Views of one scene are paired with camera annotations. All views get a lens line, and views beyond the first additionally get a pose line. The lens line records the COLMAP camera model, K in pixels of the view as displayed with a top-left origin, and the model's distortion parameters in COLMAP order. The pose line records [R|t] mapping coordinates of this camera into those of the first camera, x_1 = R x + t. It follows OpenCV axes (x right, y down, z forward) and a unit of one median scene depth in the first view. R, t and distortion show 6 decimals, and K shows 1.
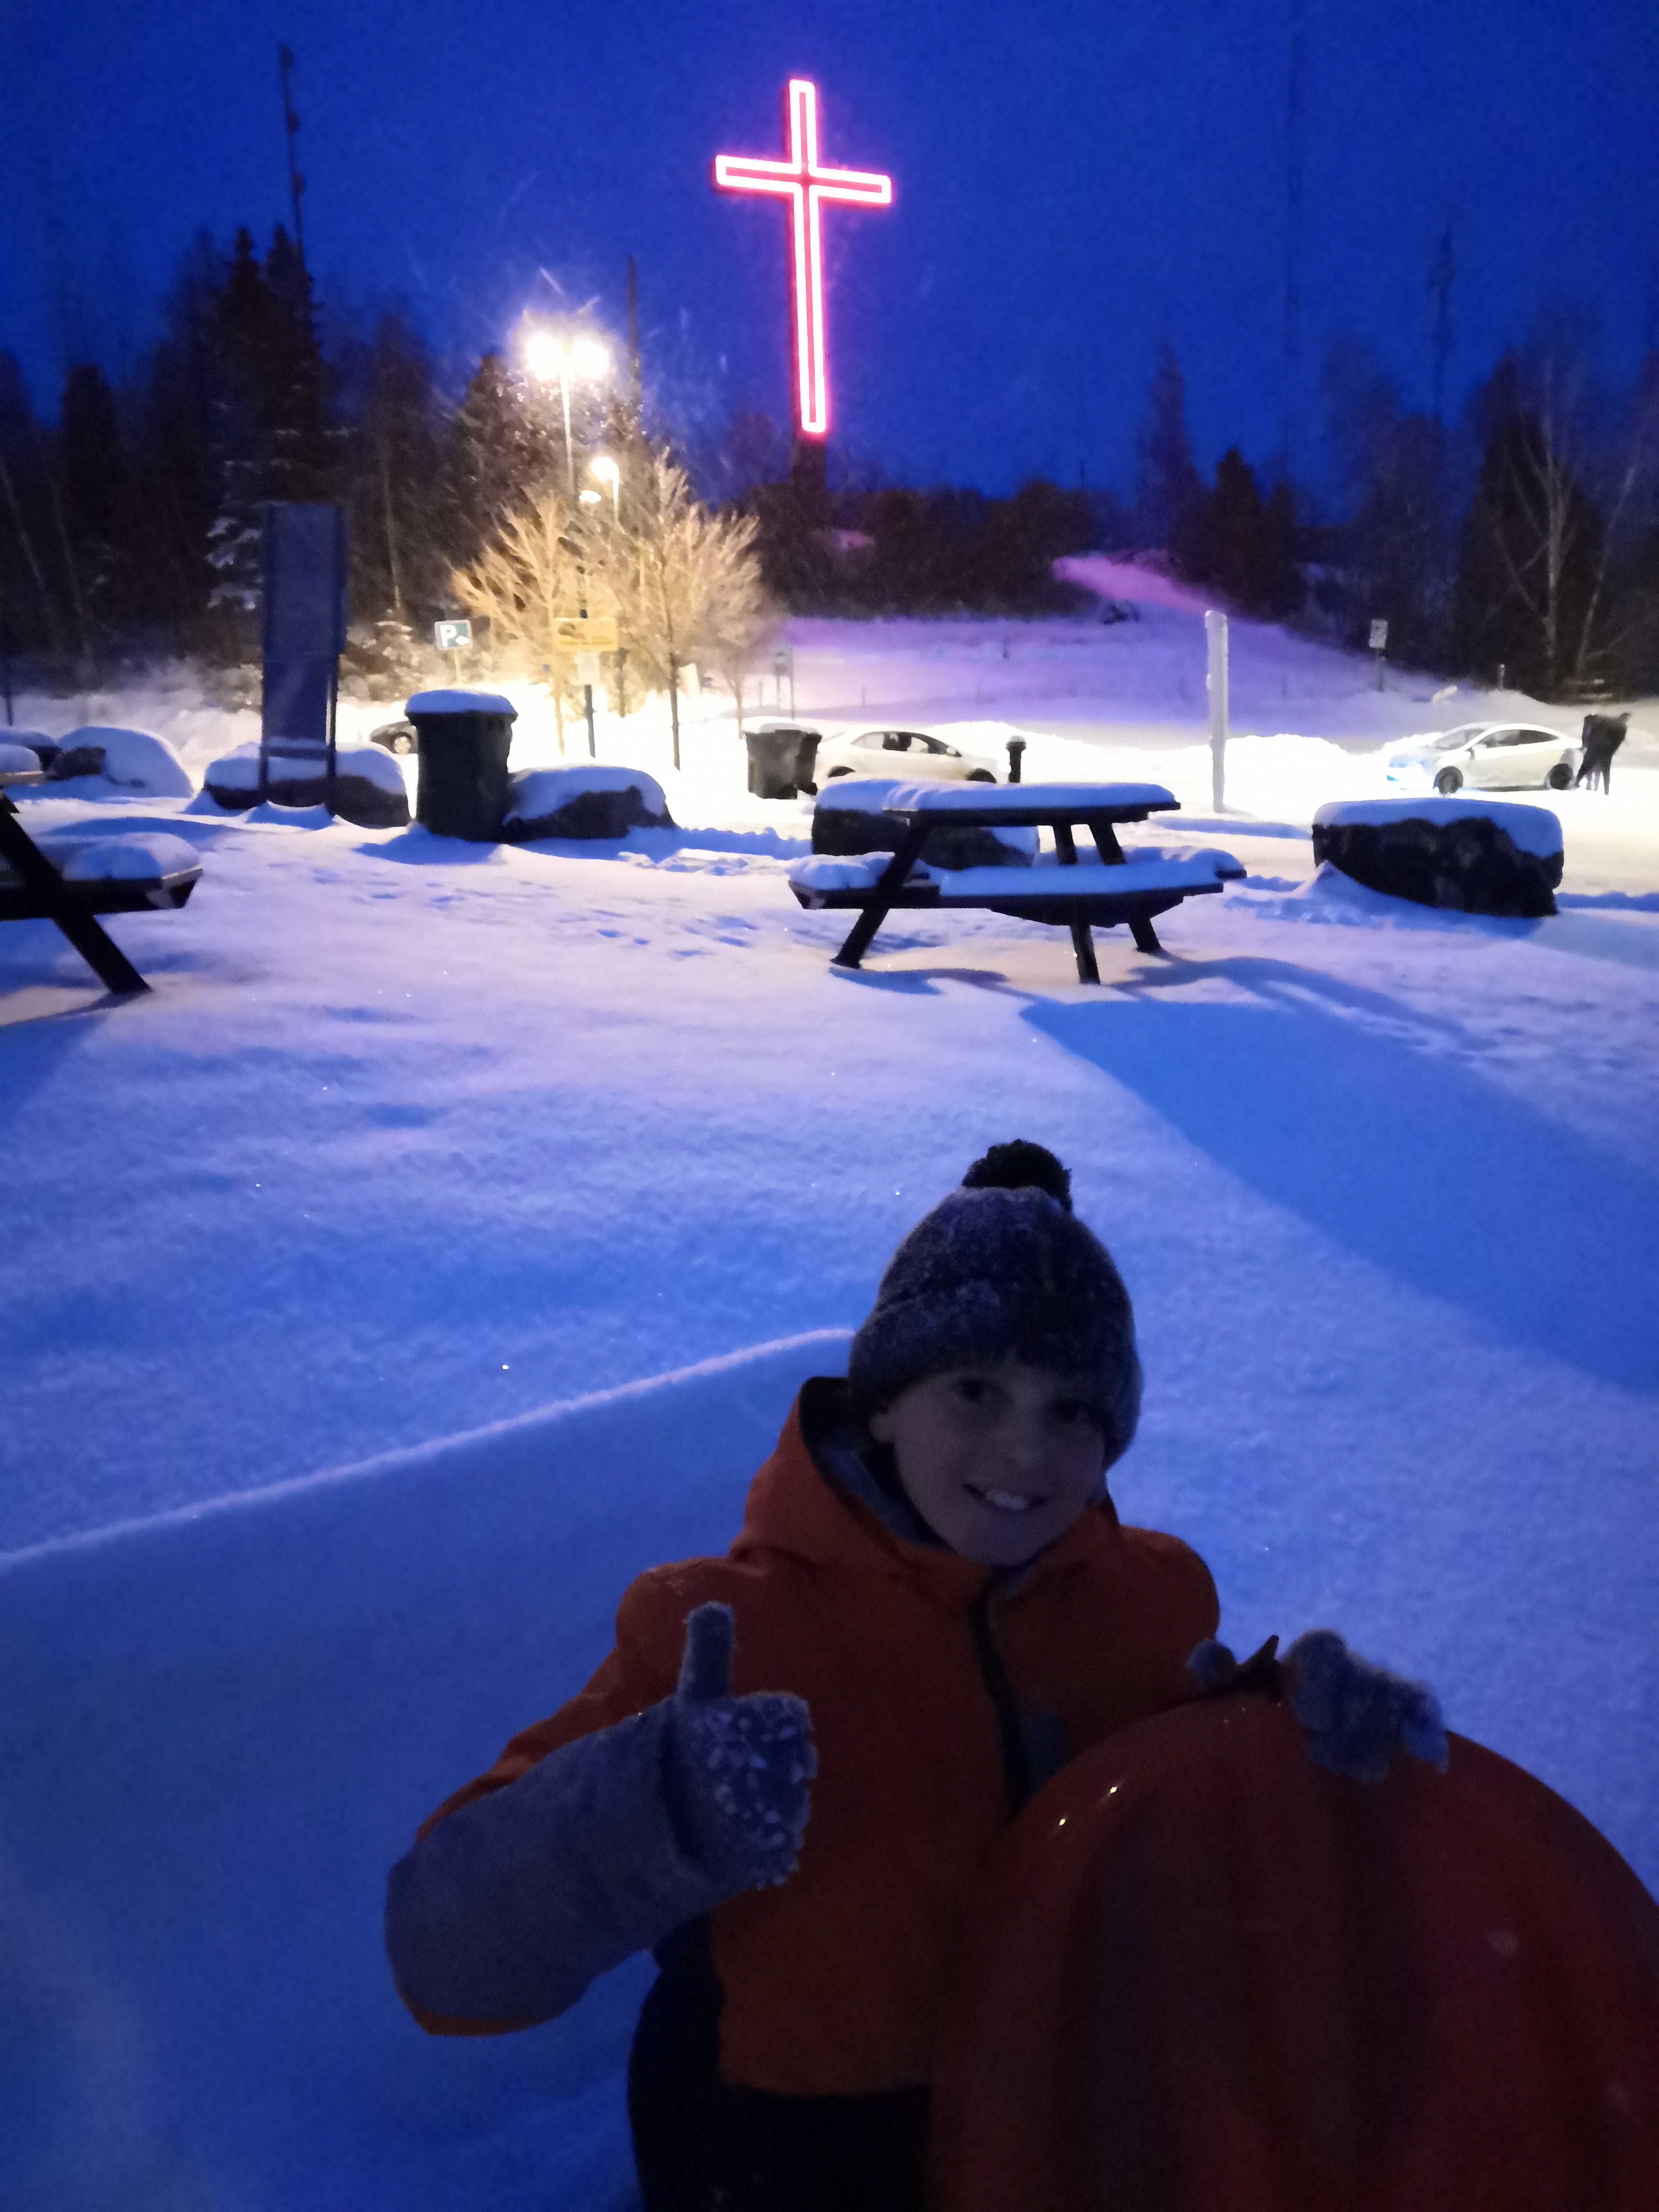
lens RADIAL K [[1737.0, 0, 829.5], [0, 1737.0, 1106.0], [0, 0, 1]] dist [-0.007241, 0.056447]
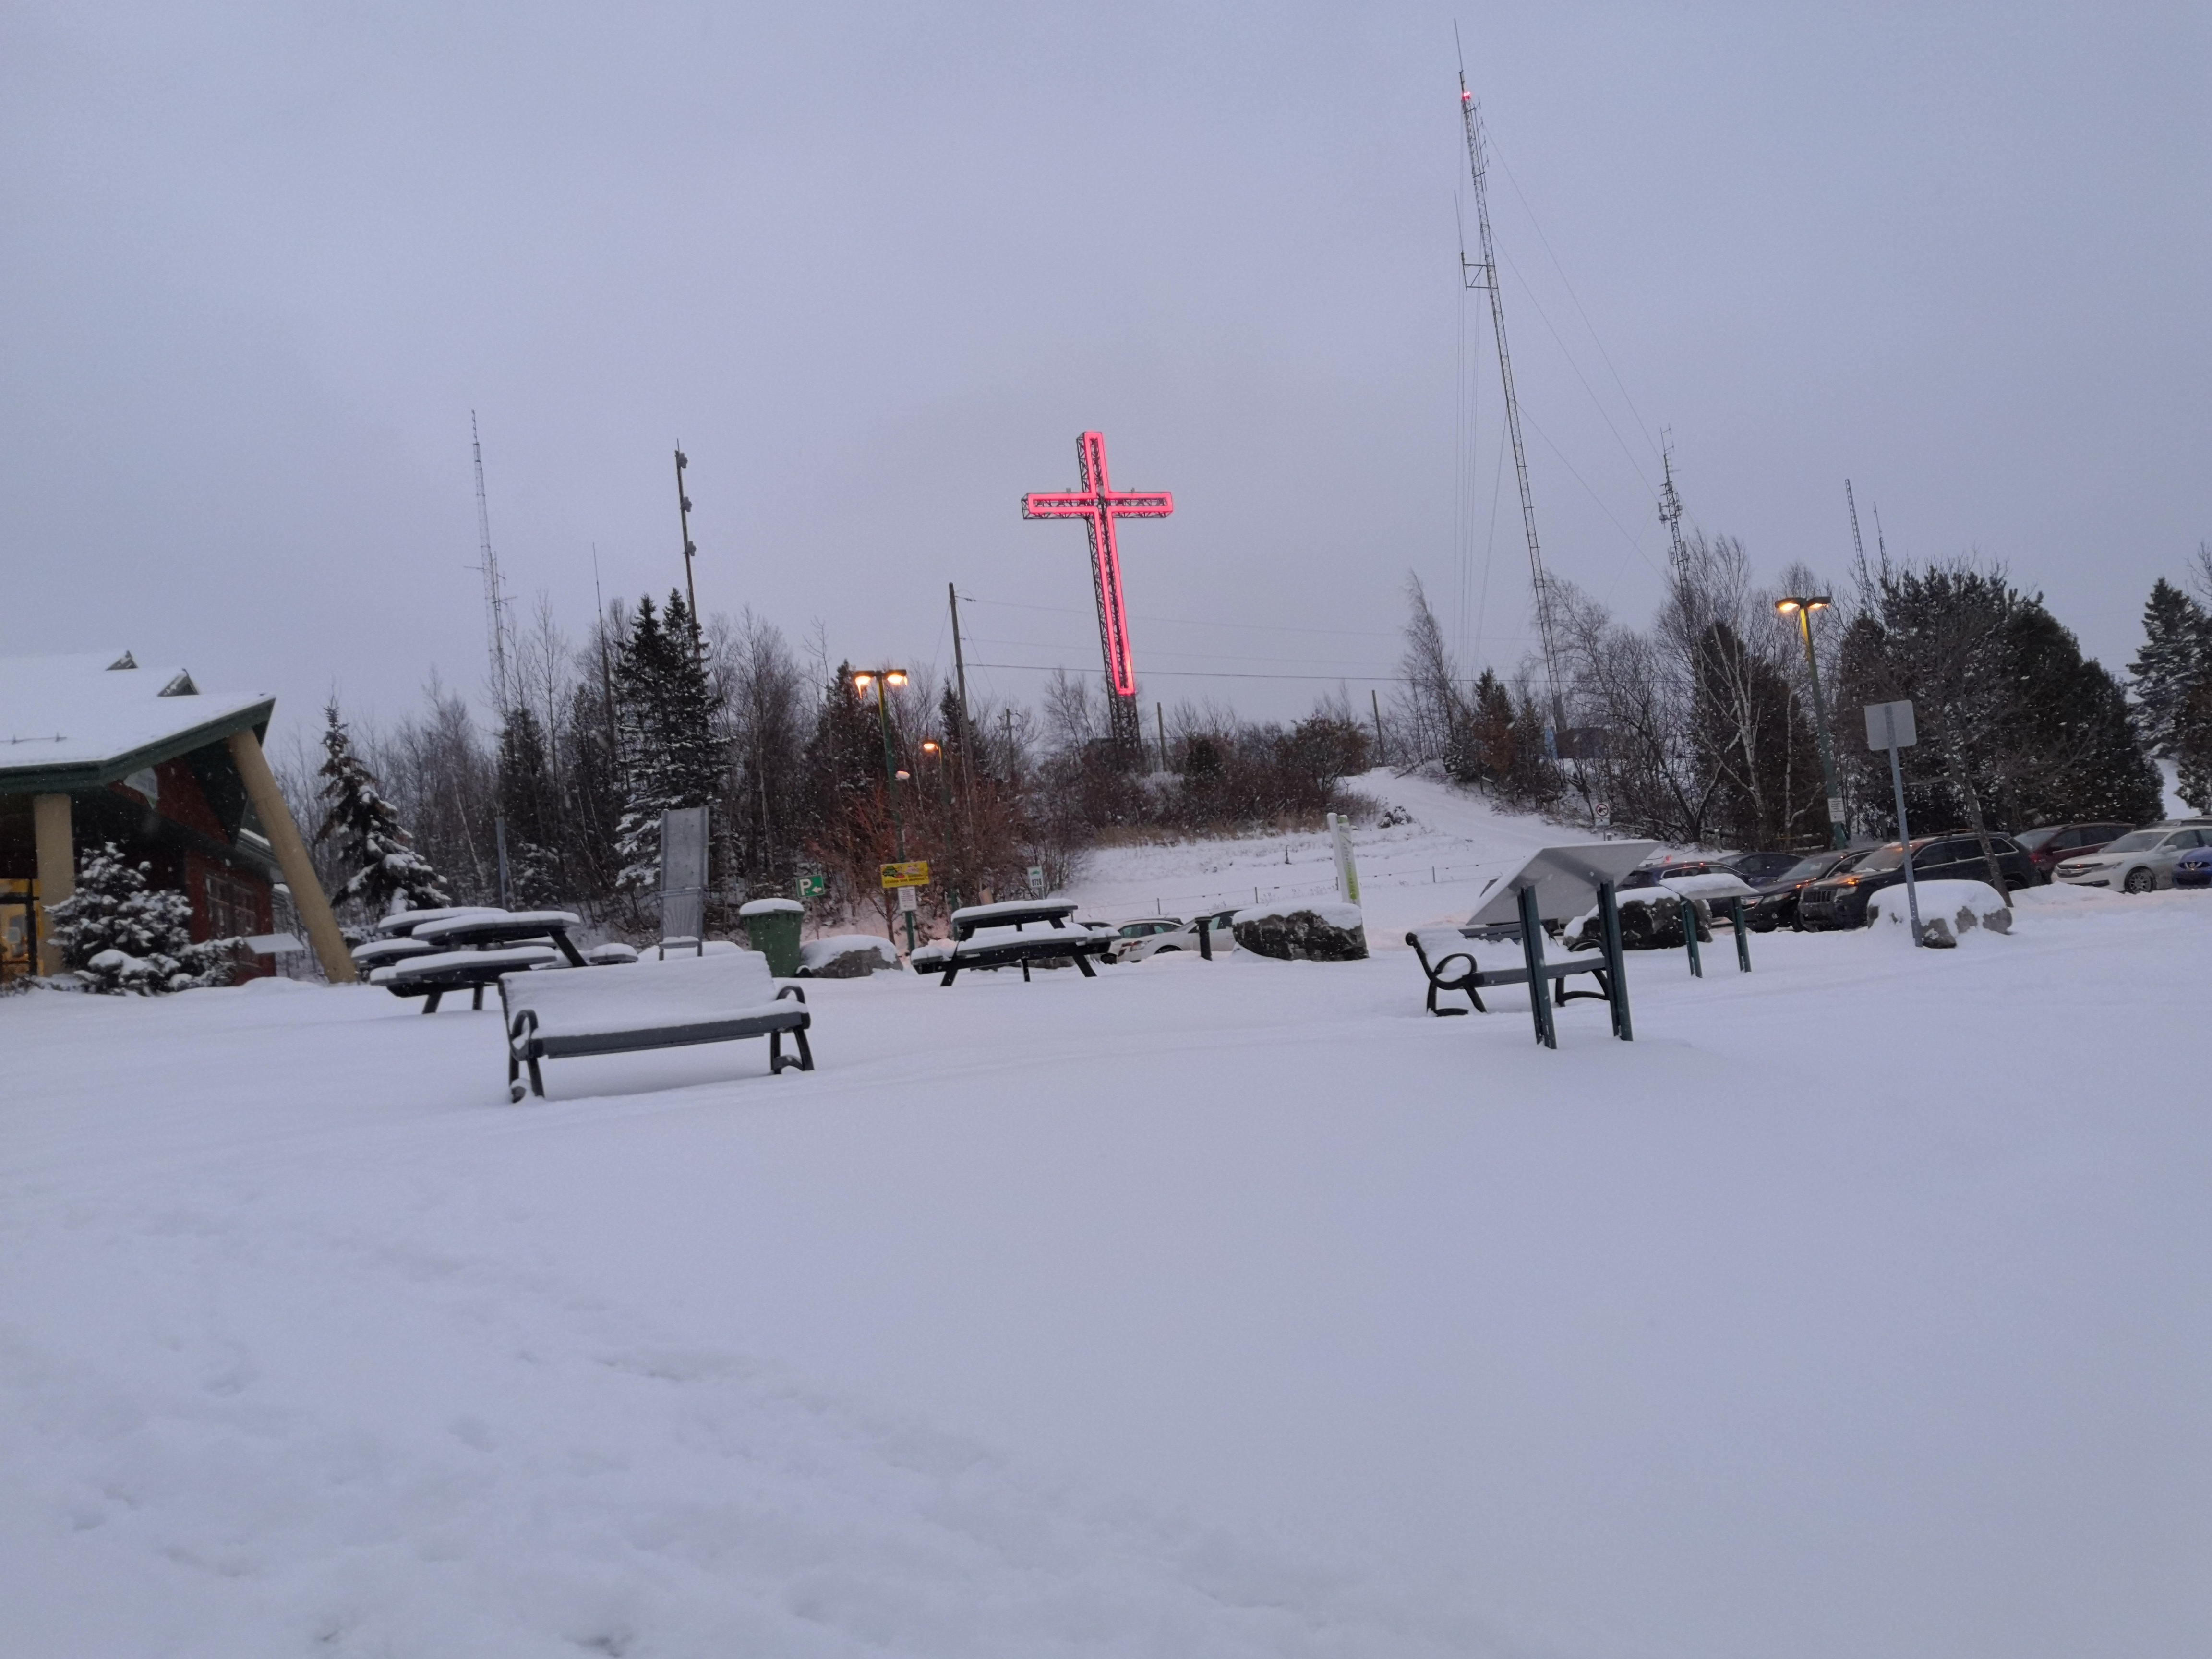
lens RADIAL K [[1737.0, 0, 1164.0], [0, 1737.0, 821.4], [0, 0, 1]] dist [-0.007241, 0.056447]
pose [[0.995307, -0.094937, -0.018734, 0.046457], [0.085647, 0.954369, -0.286084, 0.046147], [0.045039, 0.283137, 0.958021, -0.144468]]
